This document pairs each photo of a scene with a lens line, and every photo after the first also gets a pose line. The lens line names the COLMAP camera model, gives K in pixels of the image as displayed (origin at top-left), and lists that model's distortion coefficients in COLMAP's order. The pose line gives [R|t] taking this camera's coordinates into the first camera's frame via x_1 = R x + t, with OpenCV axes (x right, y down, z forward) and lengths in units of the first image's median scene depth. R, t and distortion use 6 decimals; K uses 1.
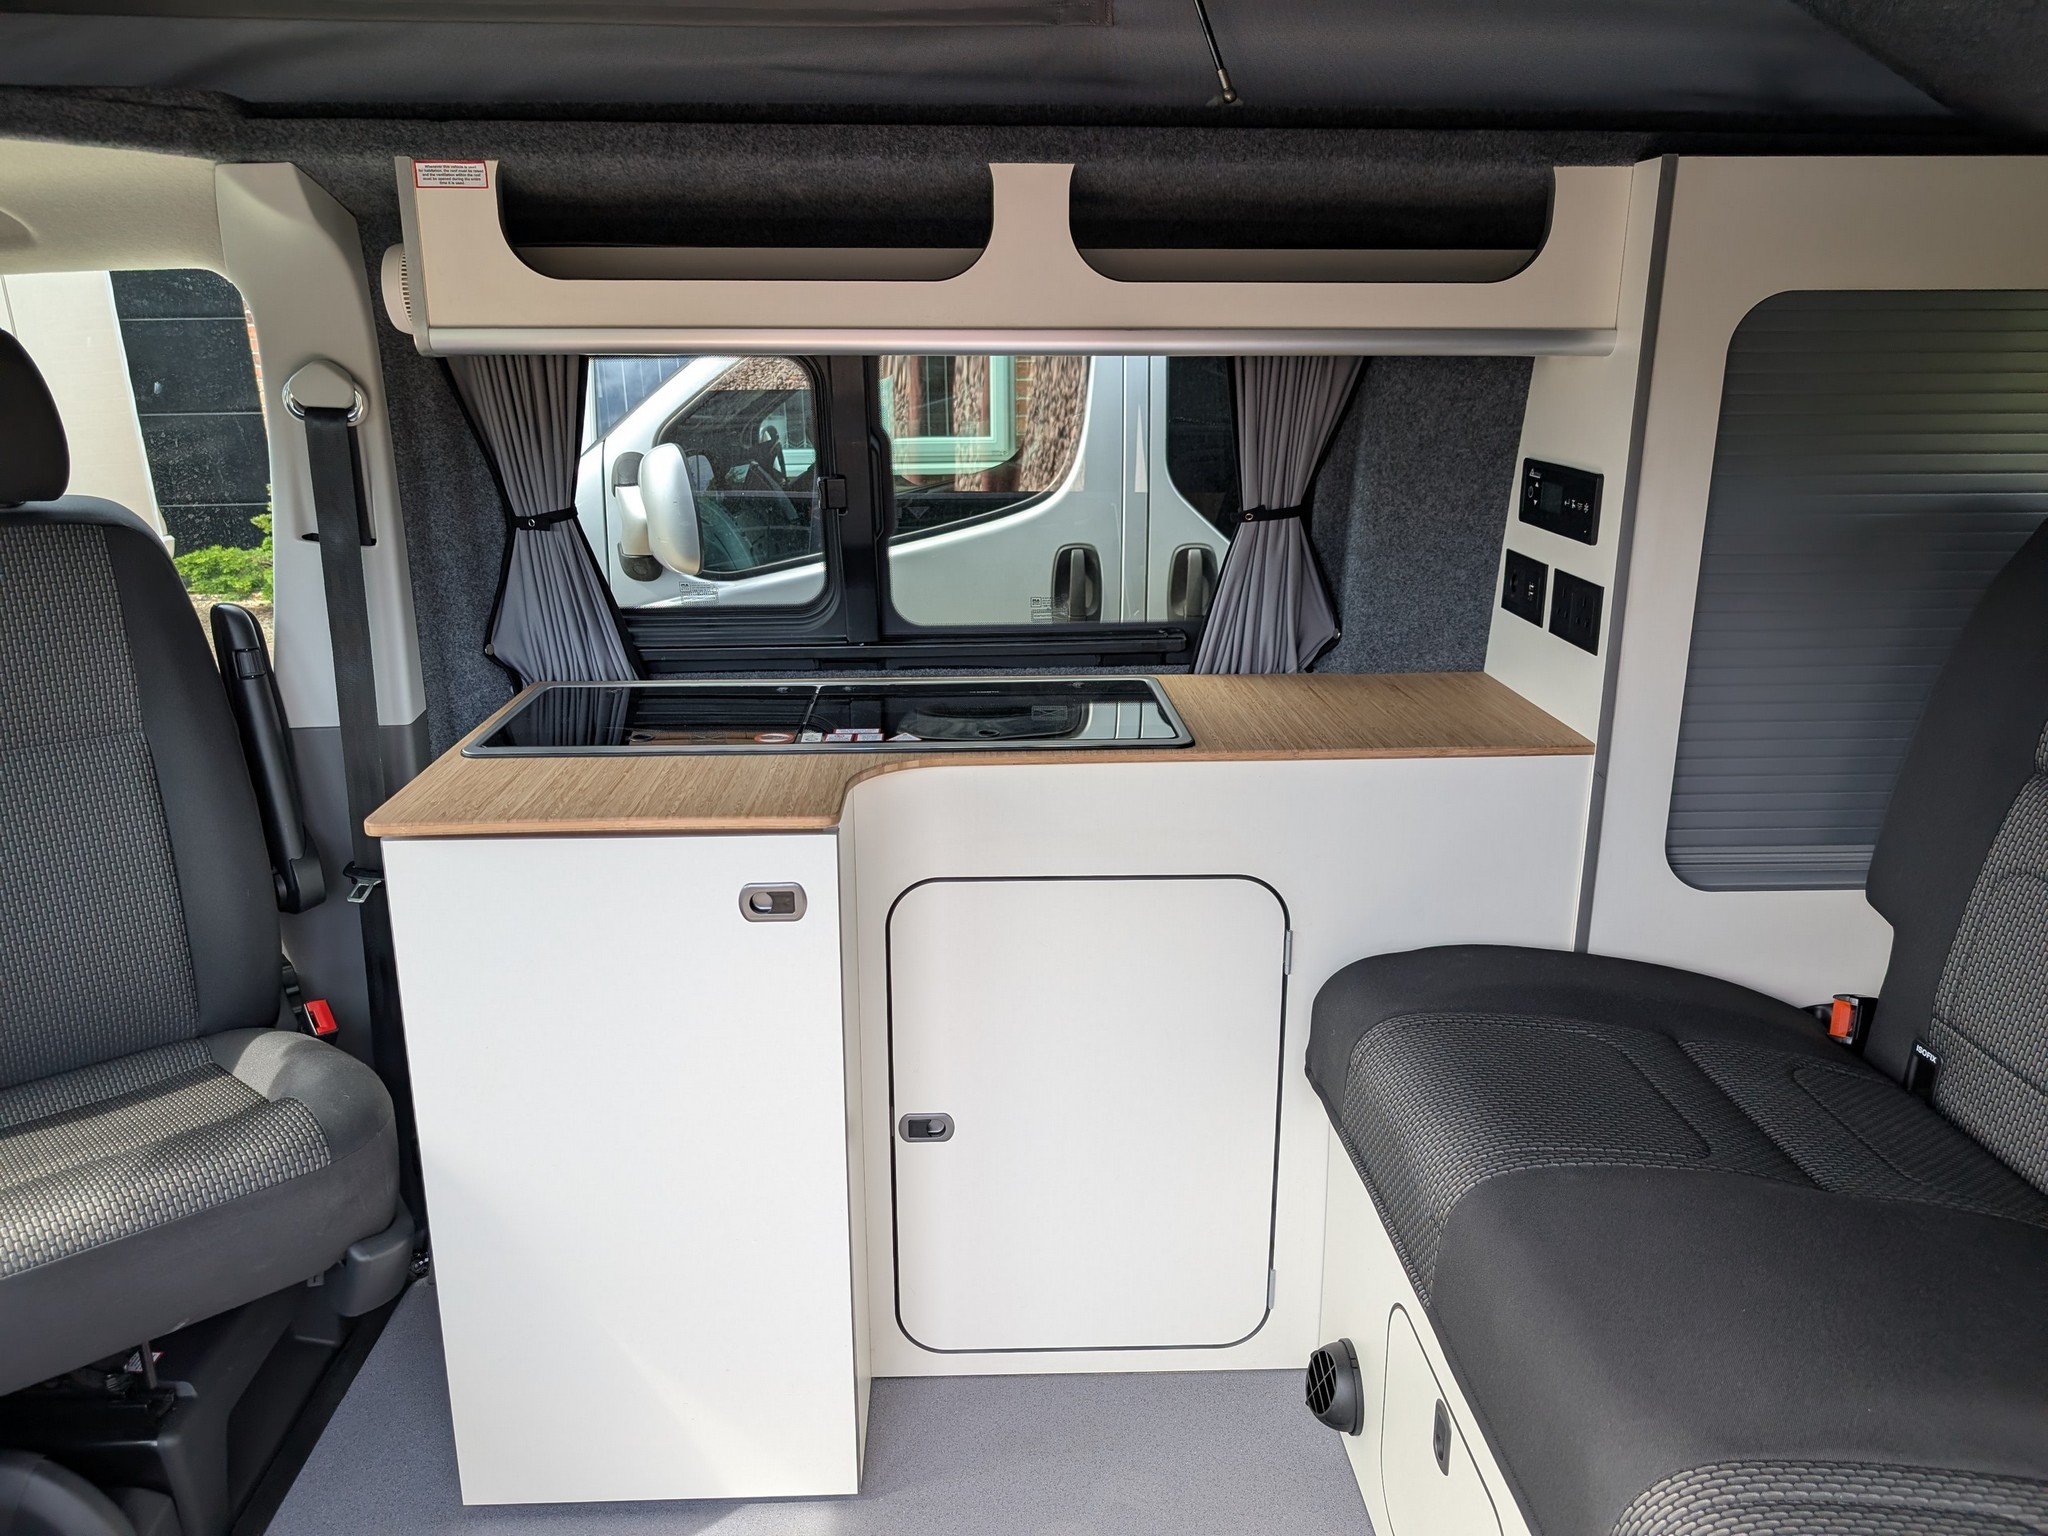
lens RADIAL K [[1478.9, 0, 1007.1], [0, 1478.9, 761.2], [0, 0, 1]] dist [0.008647, -0.008556]
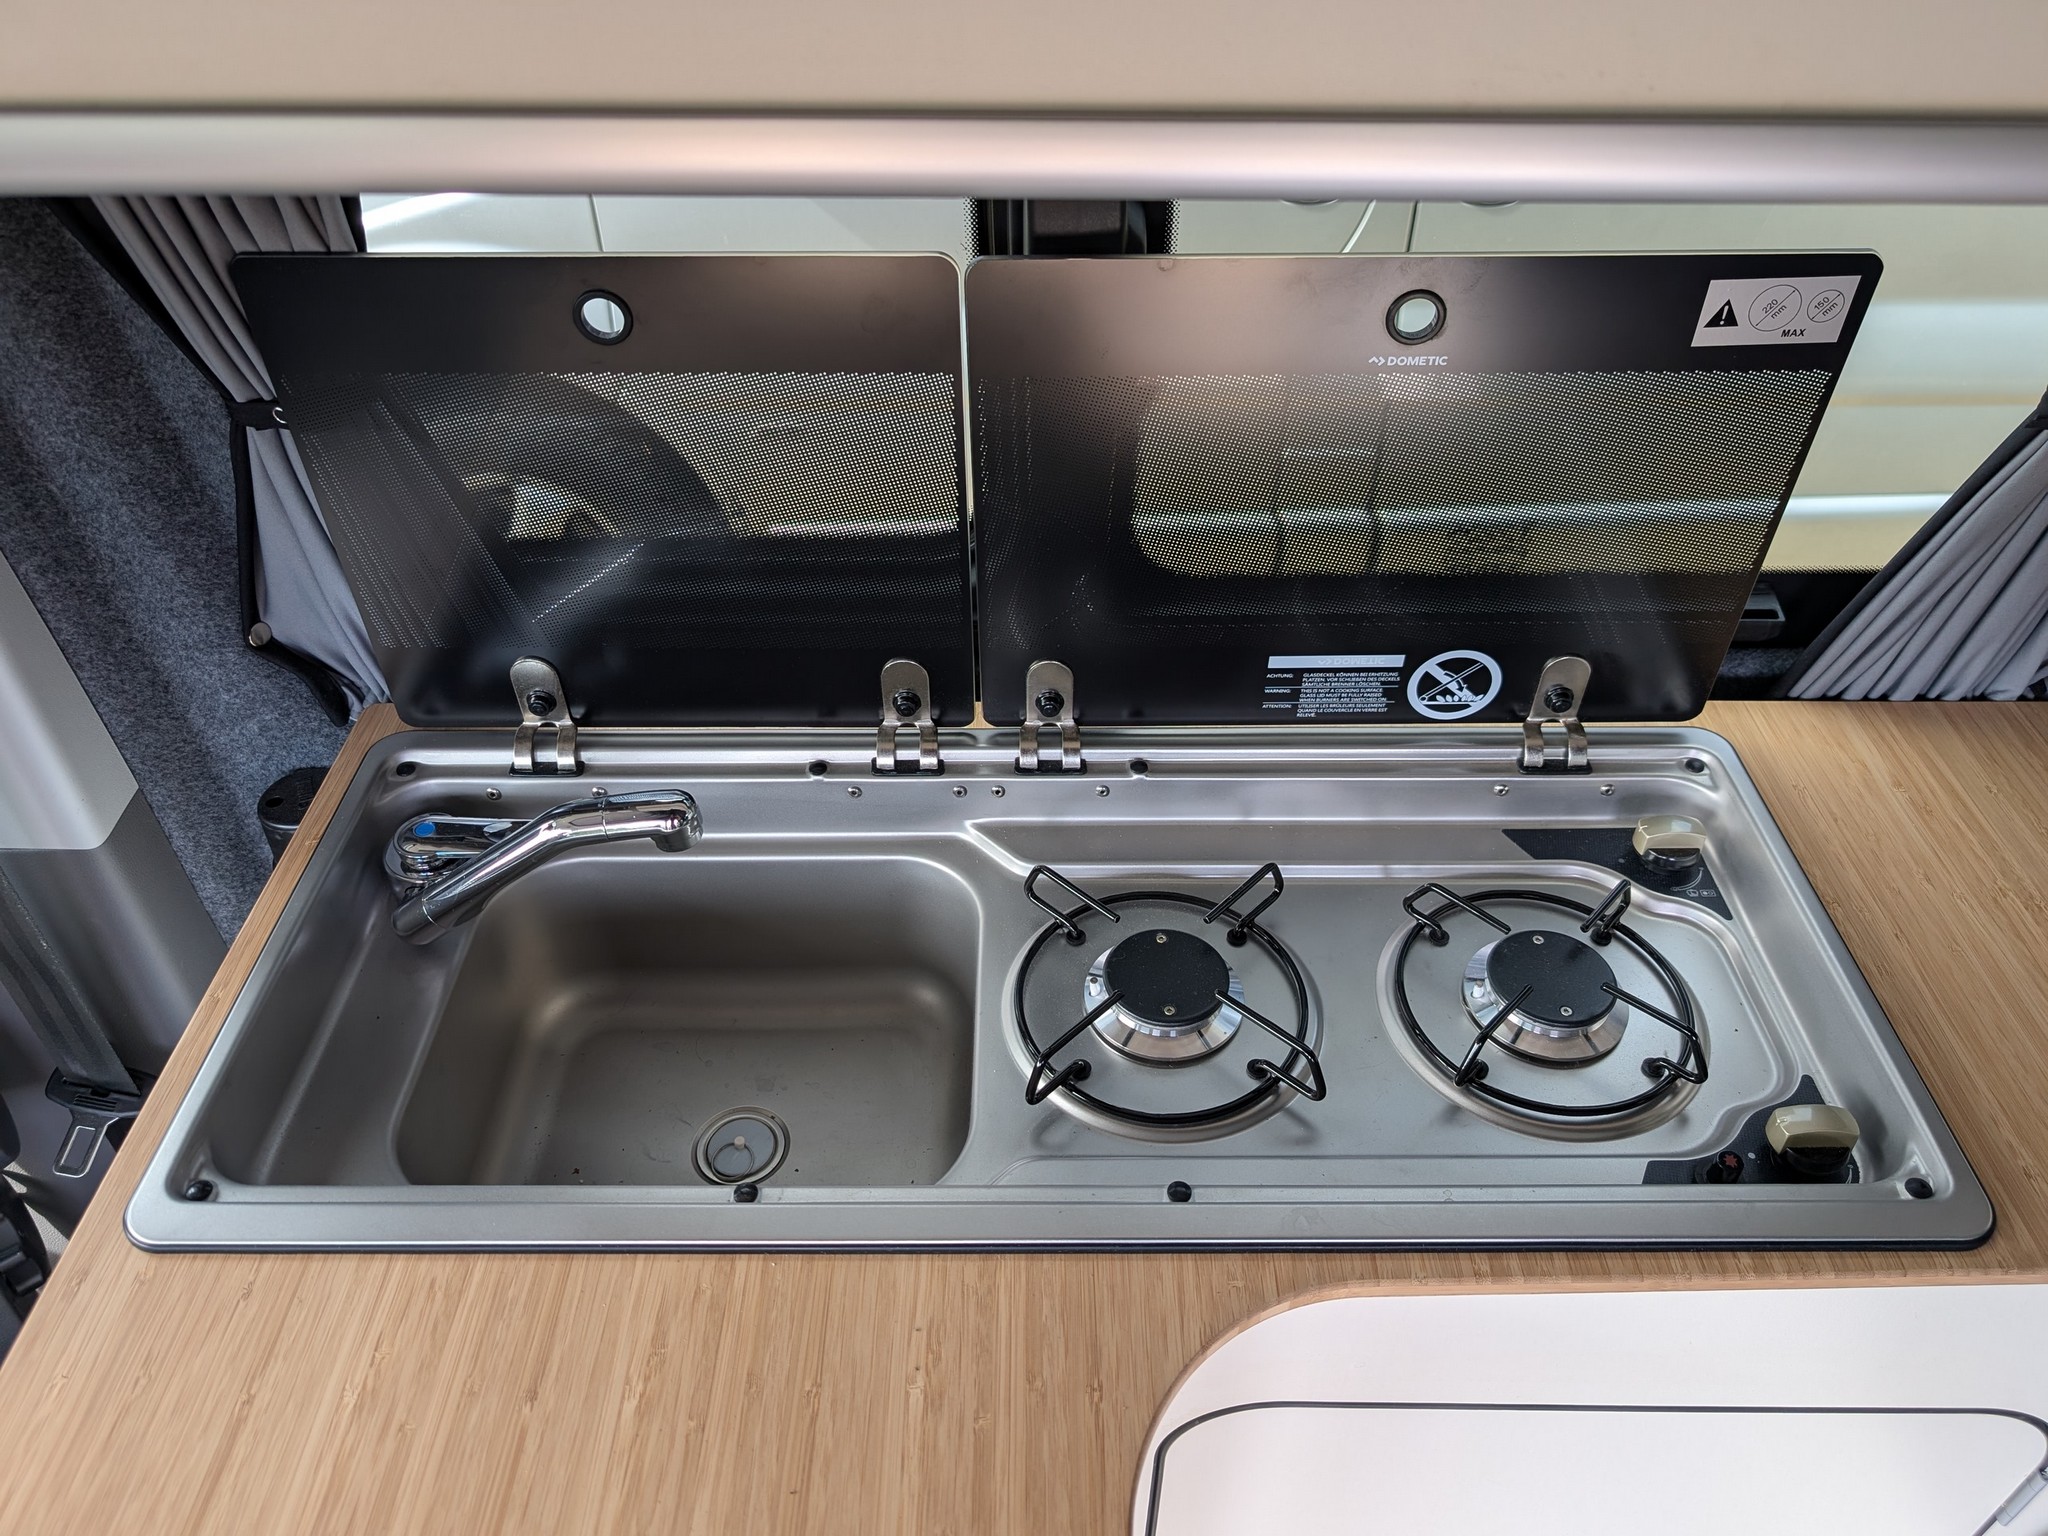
lens RADIAL K [[1480.7, 0, 1024.0], [0, 1480.7, 768.0], [0, 0, 1]] dist [0.000621, -0.002904]
pose [[0.999419, 0.022647, -0.025482, -0.115156], [-0.009938, 0.908538, 0.417683, -0.271022], [0.032611, -0.417187, 0.908235, 0.665675]]
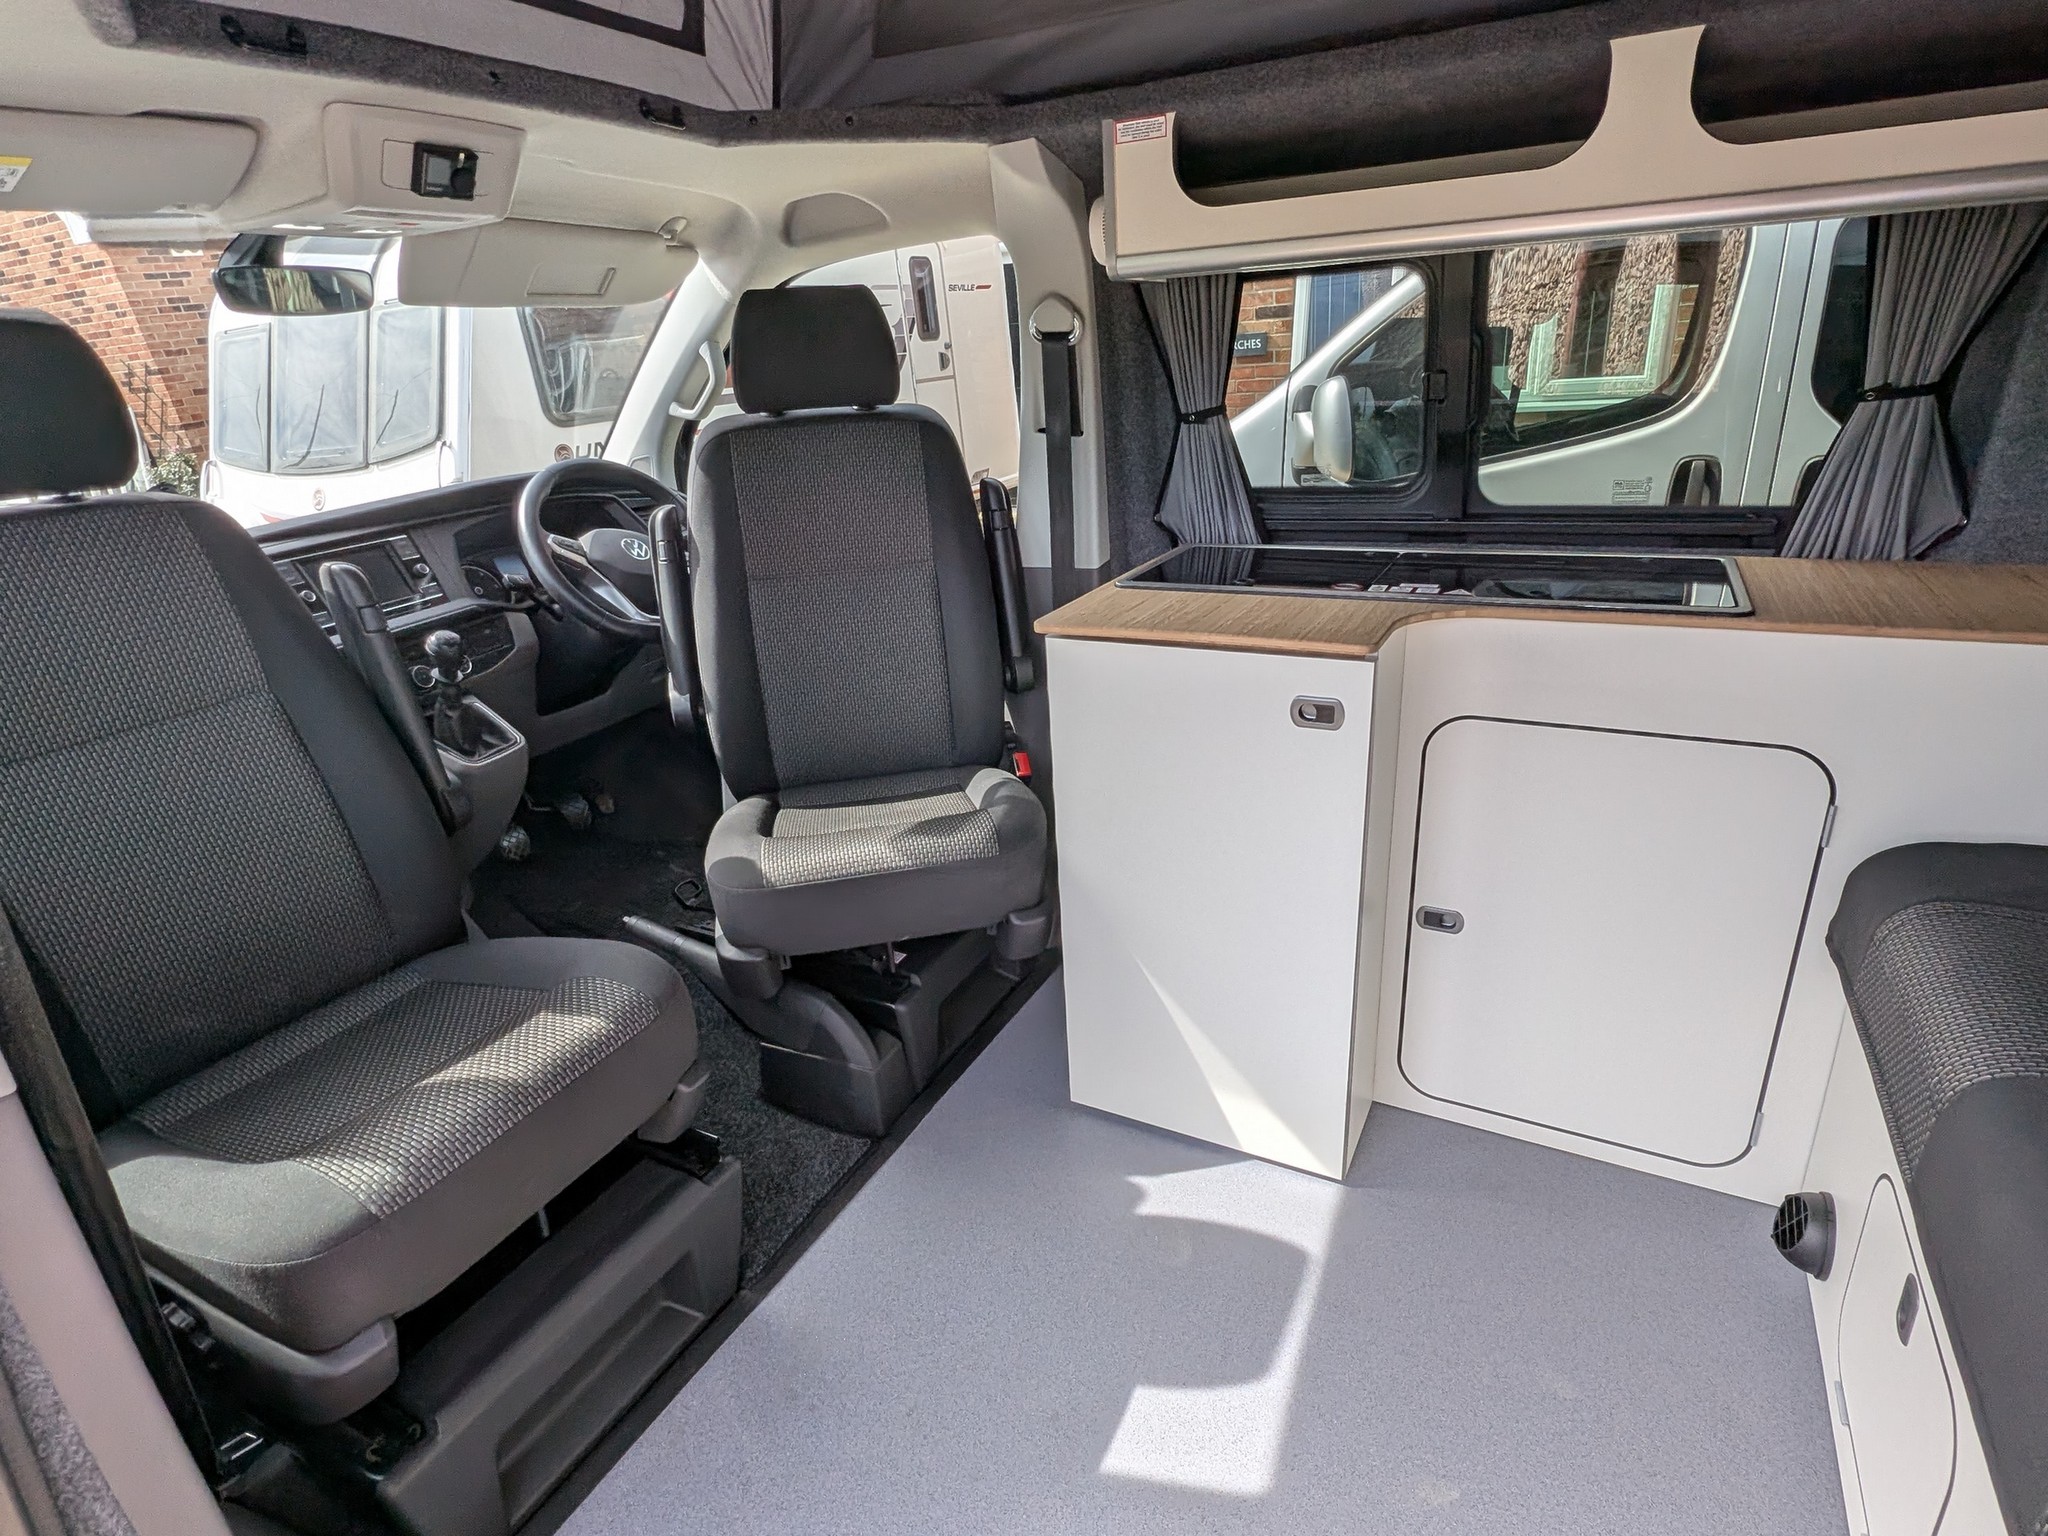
lens RADIAL K [[1066.7, 0, 1027.9], [0, 1066.7, 774.8], [0, 0, 1]] dist [0.002721, -0.000158]
pose [[0.865503, 0.139242, -0.481162, 0.060598], [-0.080551, 0.986775, 0.140666, 0.034409], [0.494385, -0.082989, 0.865272, 0.083198]]
